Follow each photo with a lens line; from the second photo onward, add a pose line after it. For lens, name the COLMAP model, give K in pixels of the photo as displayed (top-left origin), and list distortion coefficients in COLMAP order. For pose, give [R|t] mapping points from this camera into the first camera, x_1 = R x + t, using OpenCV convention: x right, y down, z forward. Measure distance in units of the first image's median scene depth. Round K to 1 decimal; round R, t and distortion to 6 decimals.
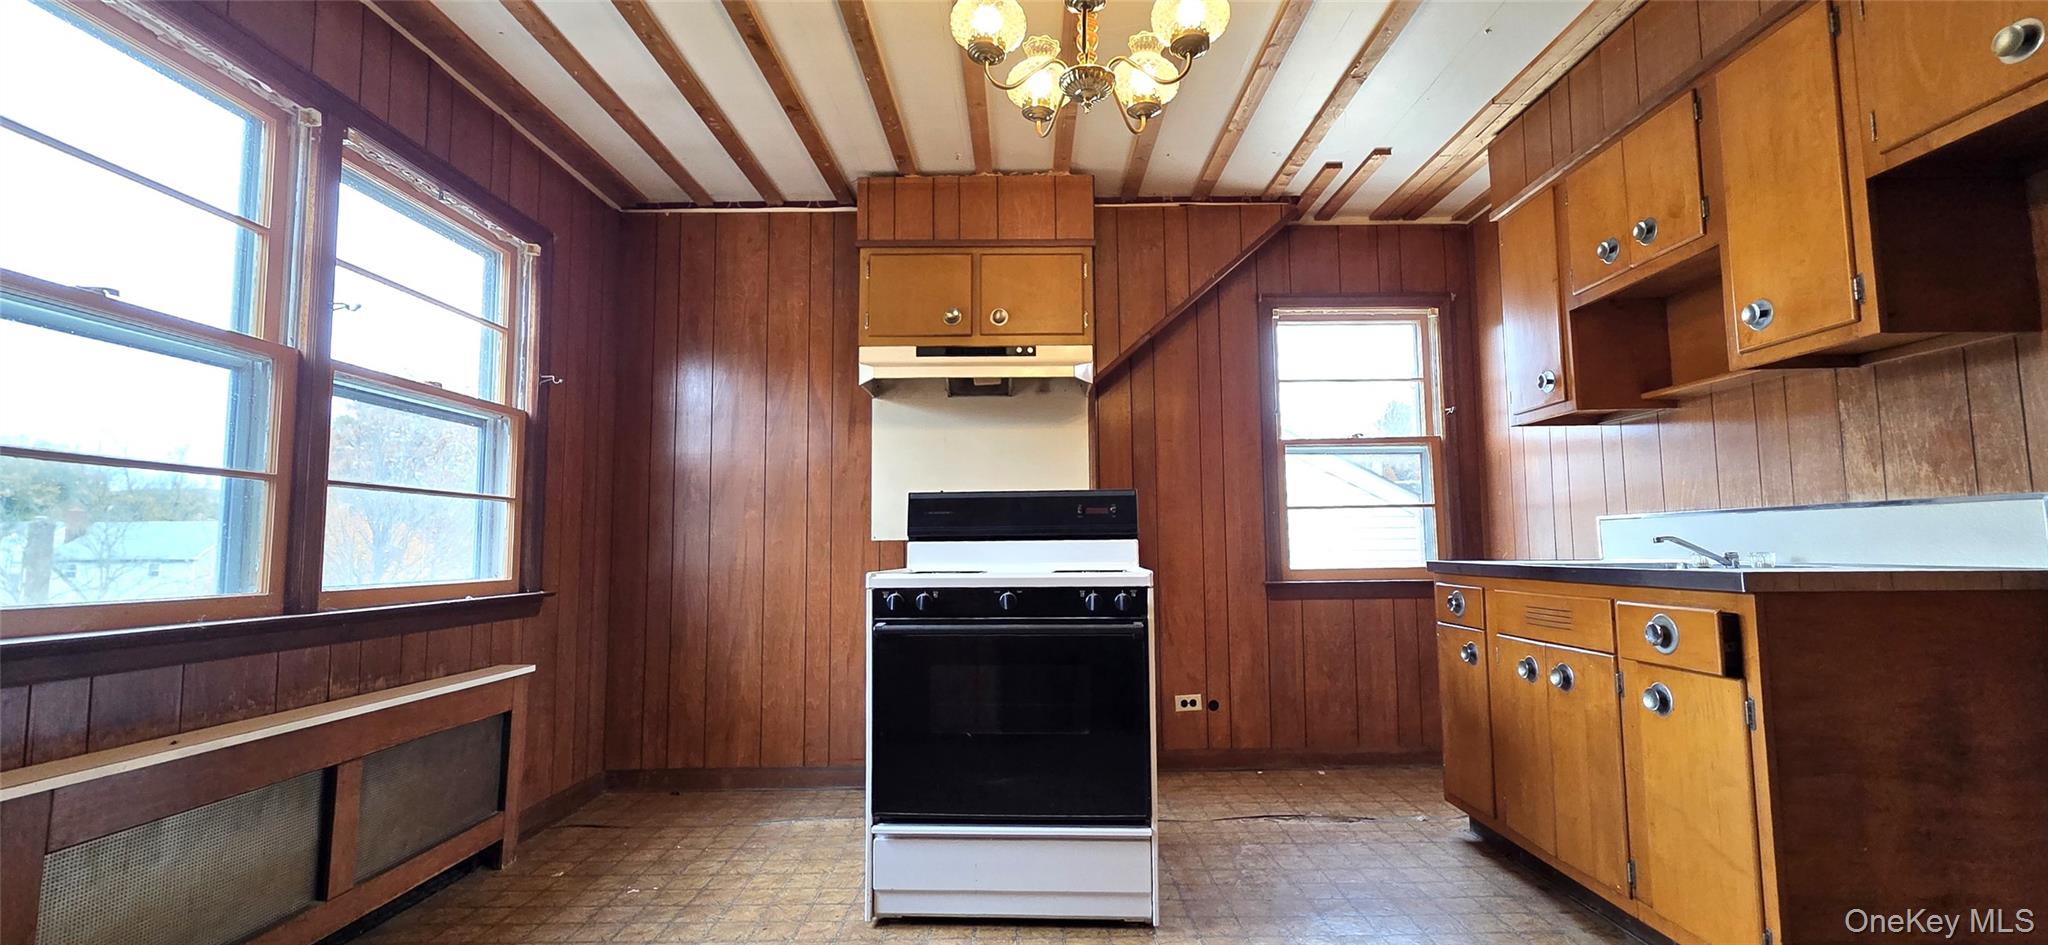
lens RADIAL K [[769.6, 0, 1017.6], [0, 769.6, 493.1], [0, 0, 1]] dist [0.002377, 0.000497]
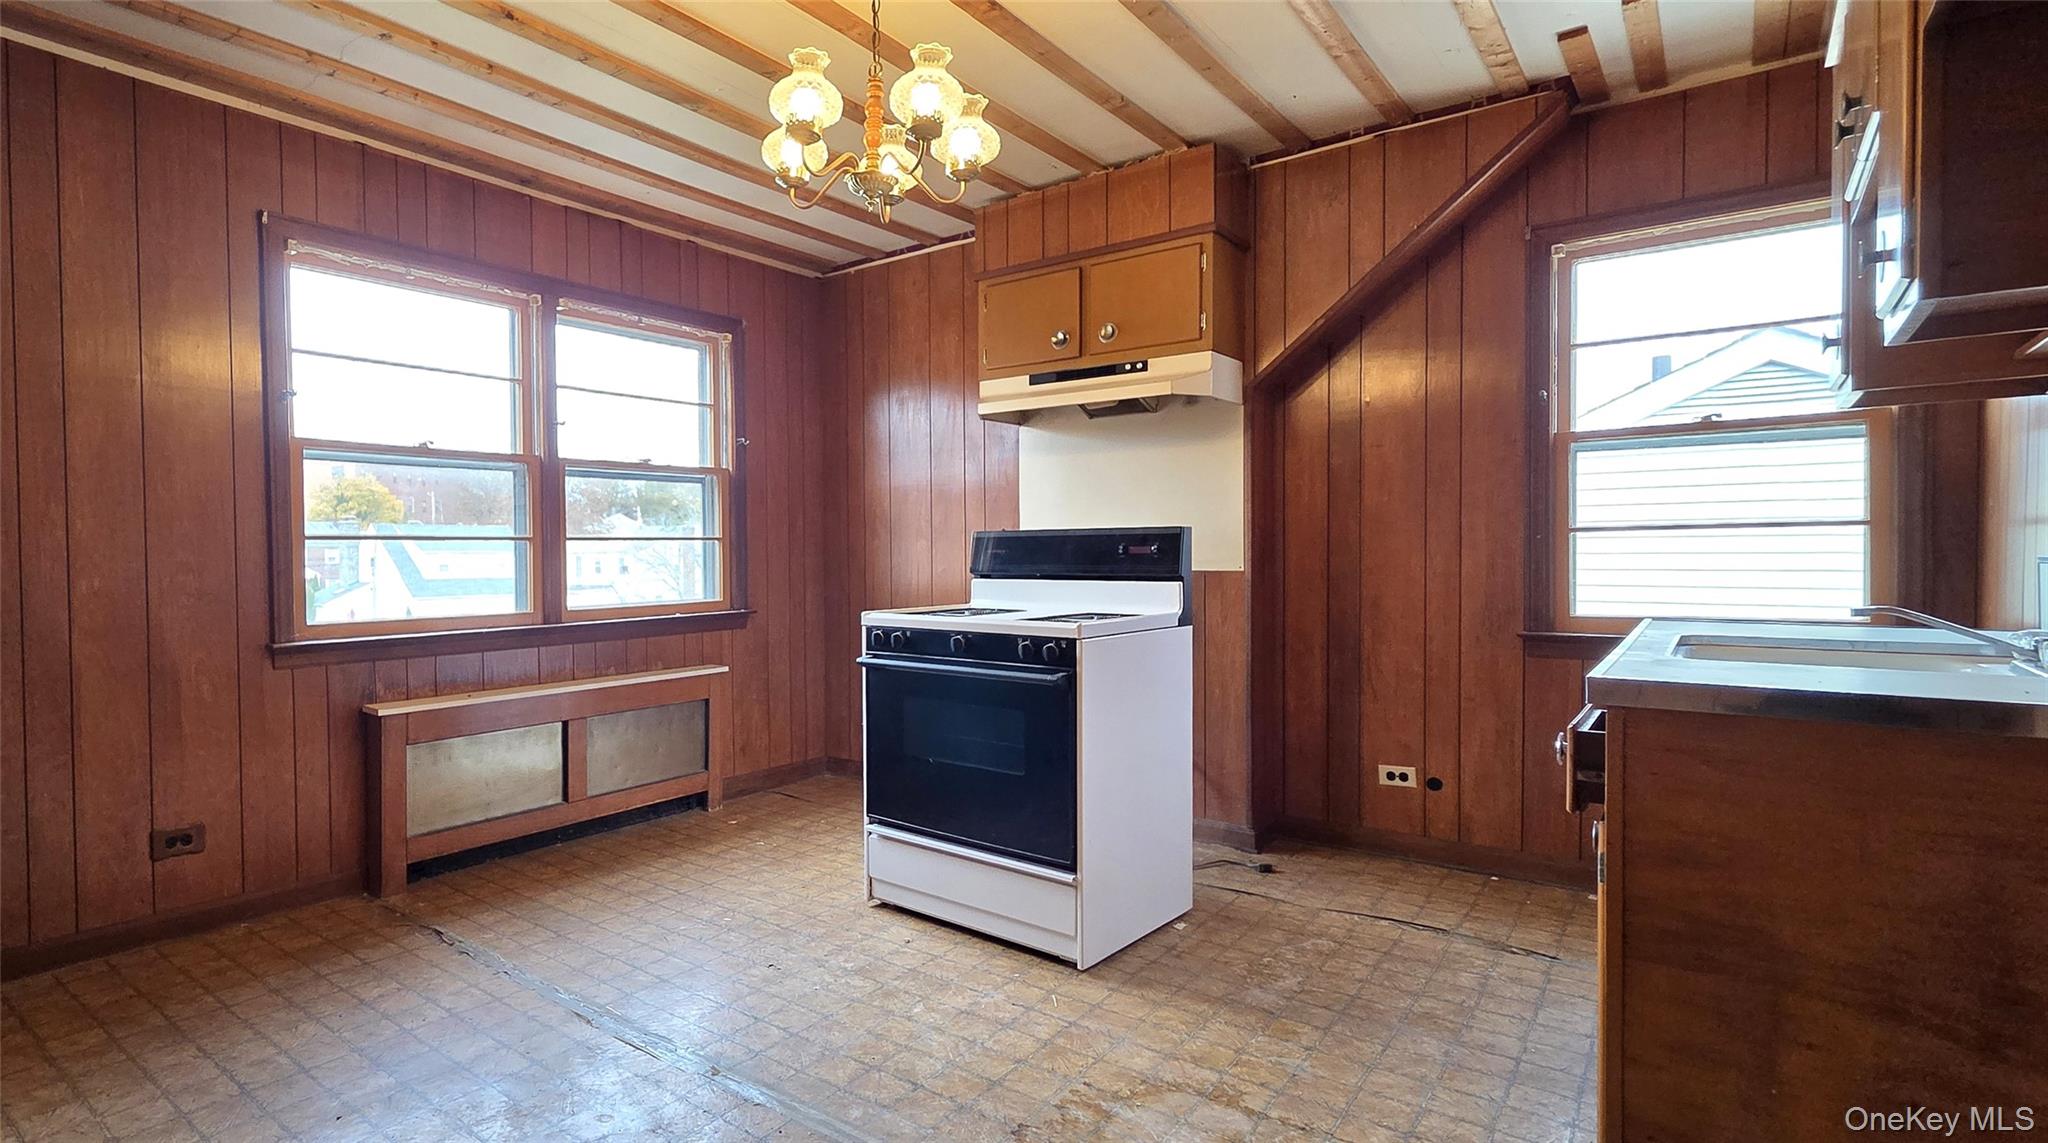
lens RADIAL K [[953.0, 0, 1024.0], [0, 953.0, 571.5], [0, 0, 1]] dist [0.001174, -0.000127]
pose [[0.816339, 0.021818, -0.577161, 0.648272], [0.037837, 0.995120, 0.091133, -0.060567], [0.576333, -0.096233, 0.811529, -0.010199]]
